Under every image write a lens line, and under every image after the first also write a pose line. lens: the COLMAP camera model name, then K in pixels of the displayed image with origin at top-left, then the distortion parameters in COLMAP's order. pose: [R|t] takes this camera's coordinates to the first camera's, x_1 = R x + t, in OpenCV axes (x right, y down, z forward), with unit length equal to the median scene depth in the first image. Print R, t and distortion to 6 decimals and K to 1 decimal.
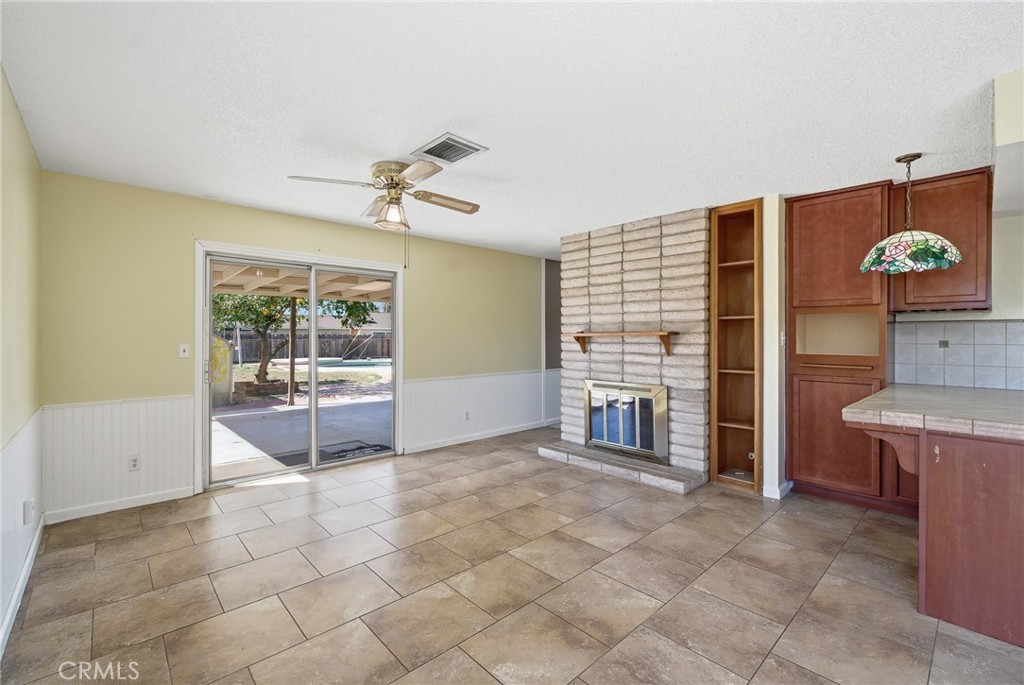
lens RADIAL K [[439.4, 0, 512.3], [0, 439.4, 336.7], [0, 0, 1]] dist [0.001874, 0.000098]
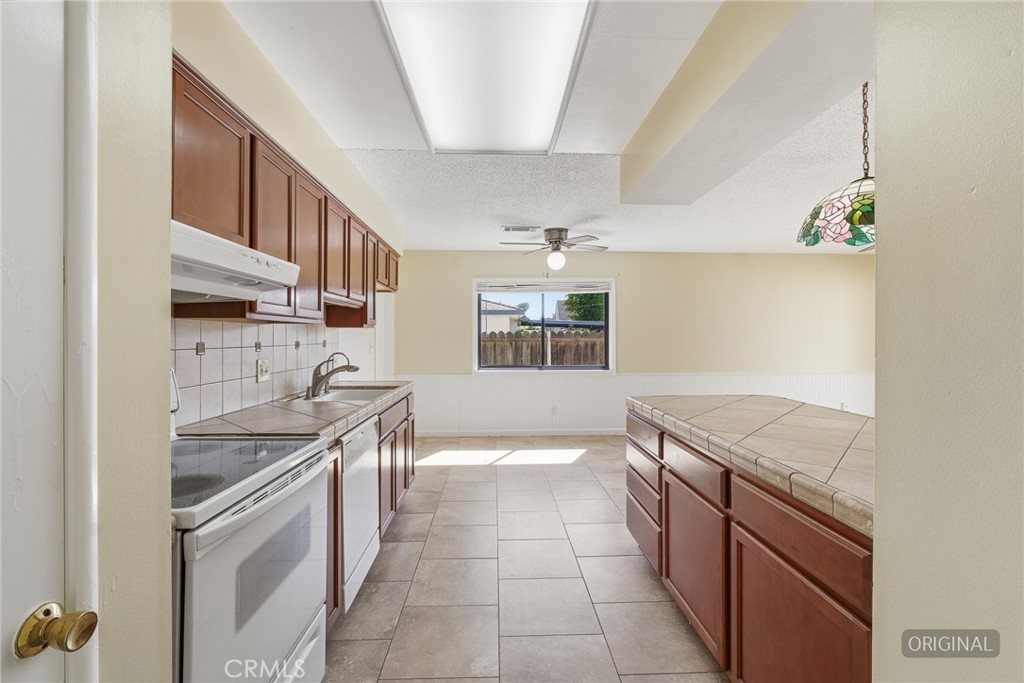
lens RADIAL K [[439.4, 0, 510.5], [0, 439.4, 338.4], [0, 0, 1]] dist [0.001874, 0.000098]
pose [[-0.657879, 0.004880, -0.753107, 0.989843], [-0.001712, 0.999967, 0.007975, -0.002597], [0.753121, 0.006536, -0.657849, 1.474030]]
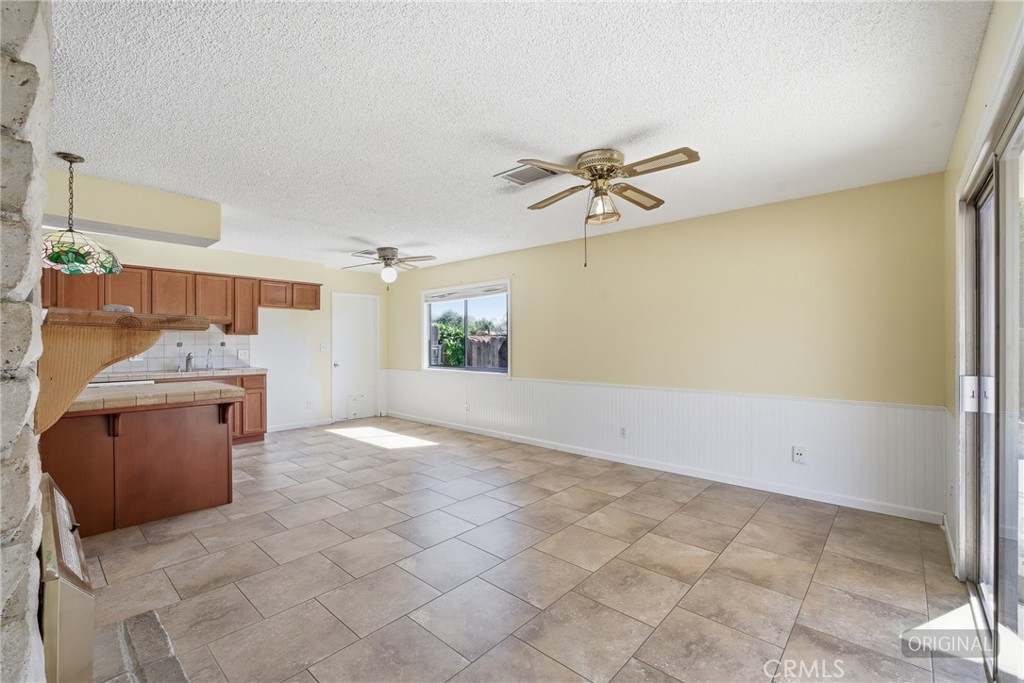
lens RADIAL K [[439.4, 0, 510.8], [0, 439.4, 340.7], [0, 0, 1]] dist [0.001874, 0.000098]
pose [[-0.996272, 0.001841, -0.086251, 0.000409], [0.002117, 0.999993, -0.003117, 0.009601], [0.086245, -0.003288, -0.996269, 2.057267]]
